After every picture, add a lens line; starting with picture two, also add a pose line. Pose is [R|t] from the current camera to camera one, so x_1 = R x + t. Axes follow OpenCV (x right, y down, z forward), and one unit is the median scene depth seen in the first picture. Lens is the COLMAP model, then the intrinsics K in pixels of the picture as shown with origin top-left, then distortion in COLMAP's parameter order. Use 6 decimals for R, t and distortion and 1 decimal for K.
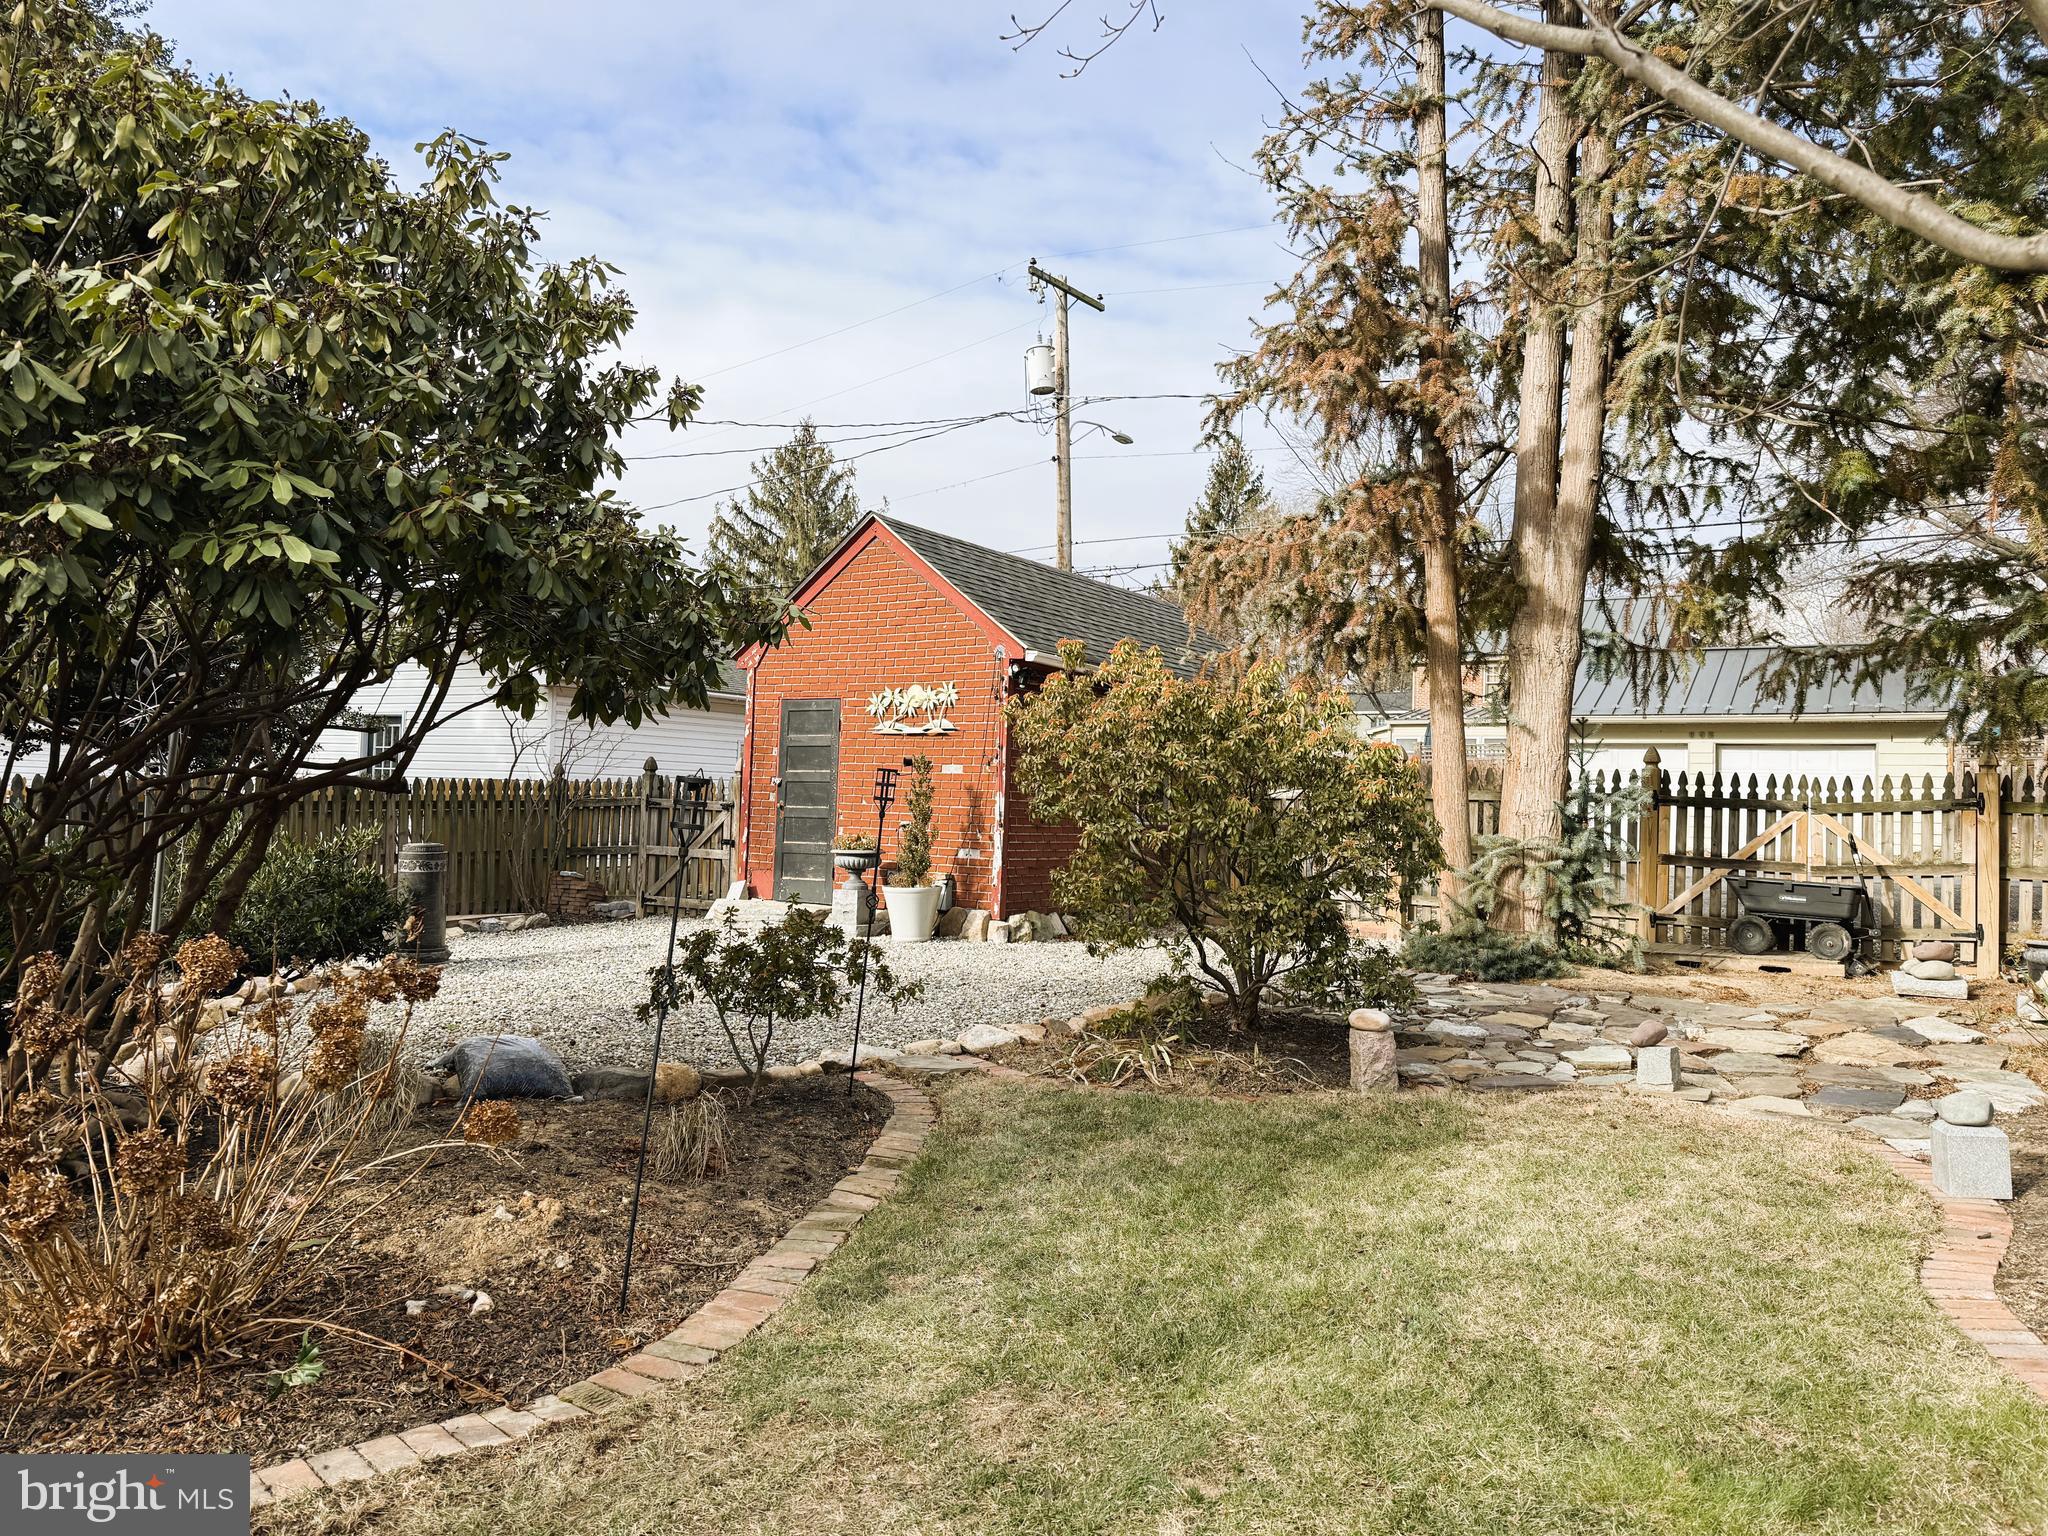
lens RADIAL K [[1435.7, 0, 1027.6], [0, 1435.7, 747.2], [0, 0, 1]] dist [0.004672, -0.001770]
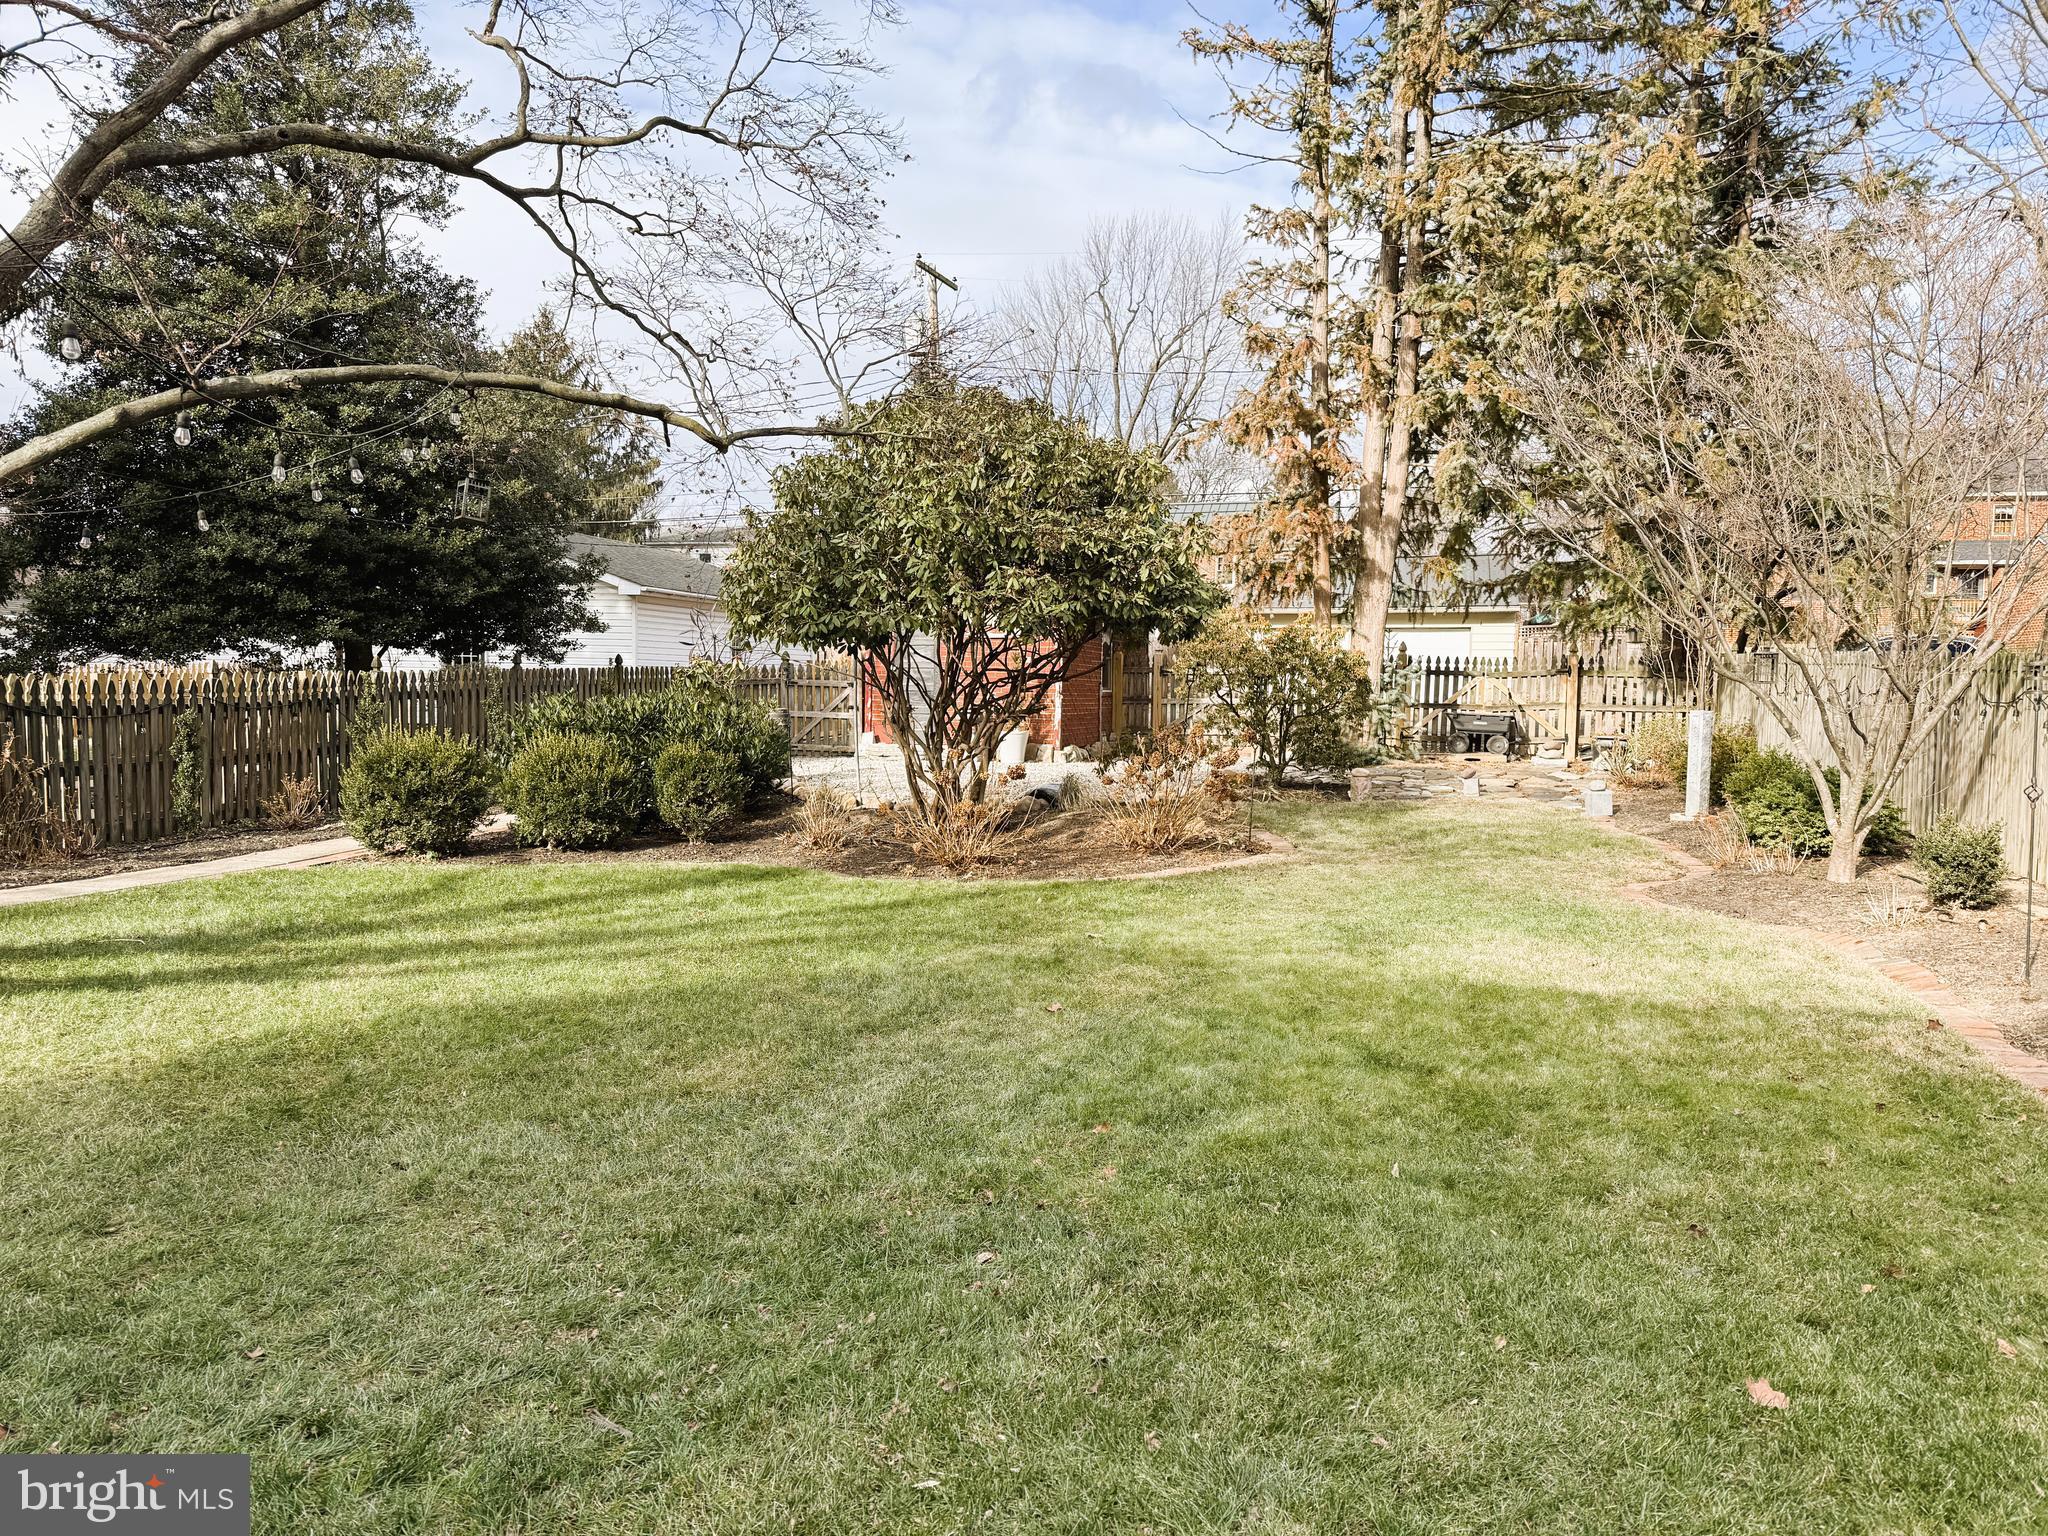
lens RADIAL K [[1555.9, 0, 1024.0], [0, 1555.9, 768.0], [0, 0, 1]] dist [0.094138, -0.000687]
pose [[0.952864, -0.033515, 0.301541, -0.649578], [0.002680, 0.994771, 0.102096, -0.047217], [-0.303386, -0.096475, 0.947971, -0.762253]]
